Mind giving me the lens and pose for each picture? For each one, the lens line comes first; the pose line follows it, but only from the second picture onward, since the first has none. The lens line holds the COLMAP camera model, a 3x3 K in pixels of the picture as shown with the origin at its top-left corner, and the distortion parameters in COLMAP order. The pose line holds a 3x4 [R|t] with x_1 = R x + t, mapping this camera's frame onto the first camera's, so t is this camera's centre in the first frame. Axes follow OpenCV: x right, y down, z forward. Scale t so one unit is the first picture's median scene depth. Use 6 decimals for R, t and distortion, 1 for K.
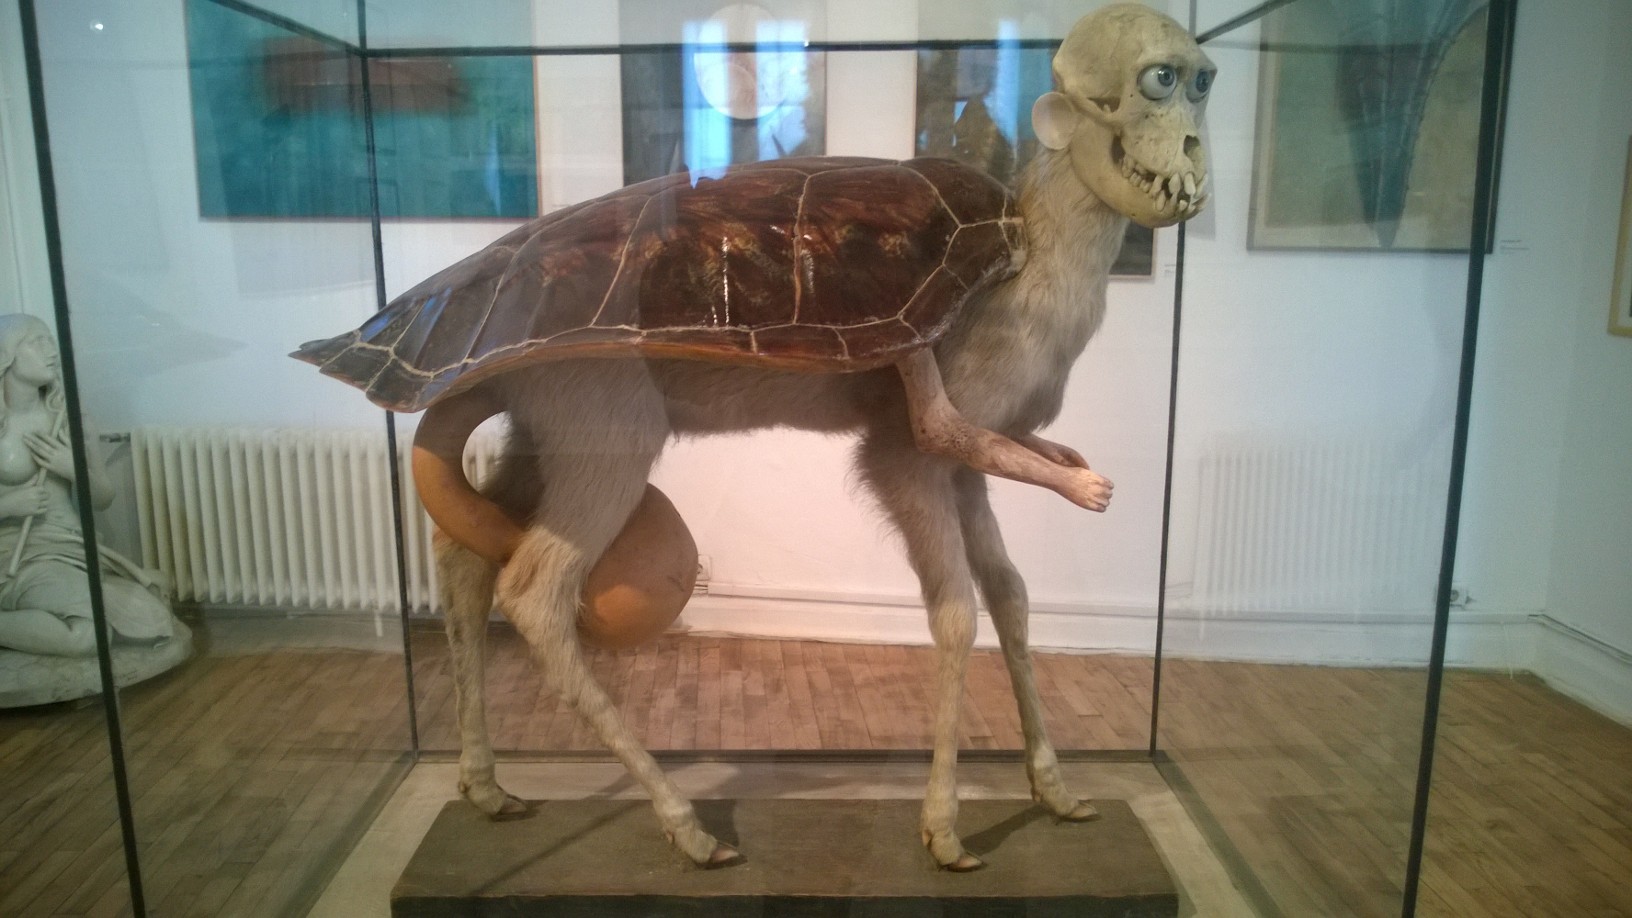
lens RADIAL K [[1294.9, 0, 795.8], [0, 1294.9, 503.3], [0, 0, 1]] dist [-0.014701, -0.022311]
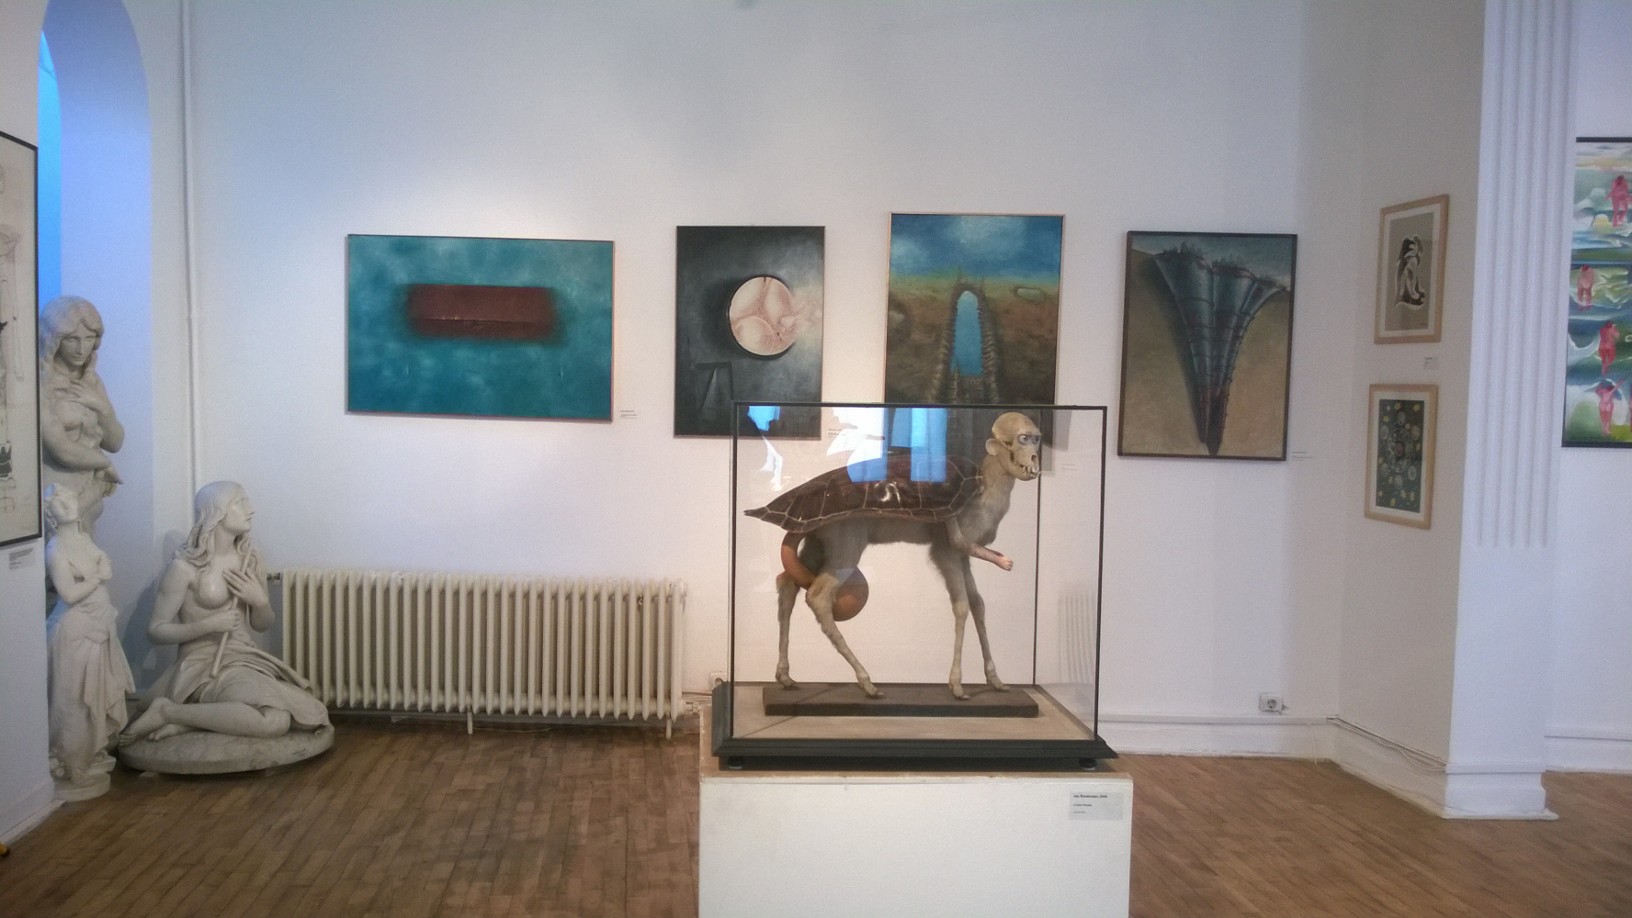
lens RADIAL K [[1294.9, 0, 816.4], [0, 1294.9, 470.6], [0, 0, 1]] dist [-0.014701, -0.022311]
pose [[0.997355, 0.020312, 0.069791, -0.102802], [-0.009081, 0.987458, -0.157619, 0.061086], [-0.072117, 0.156568, 0.985031, -0.475097]]
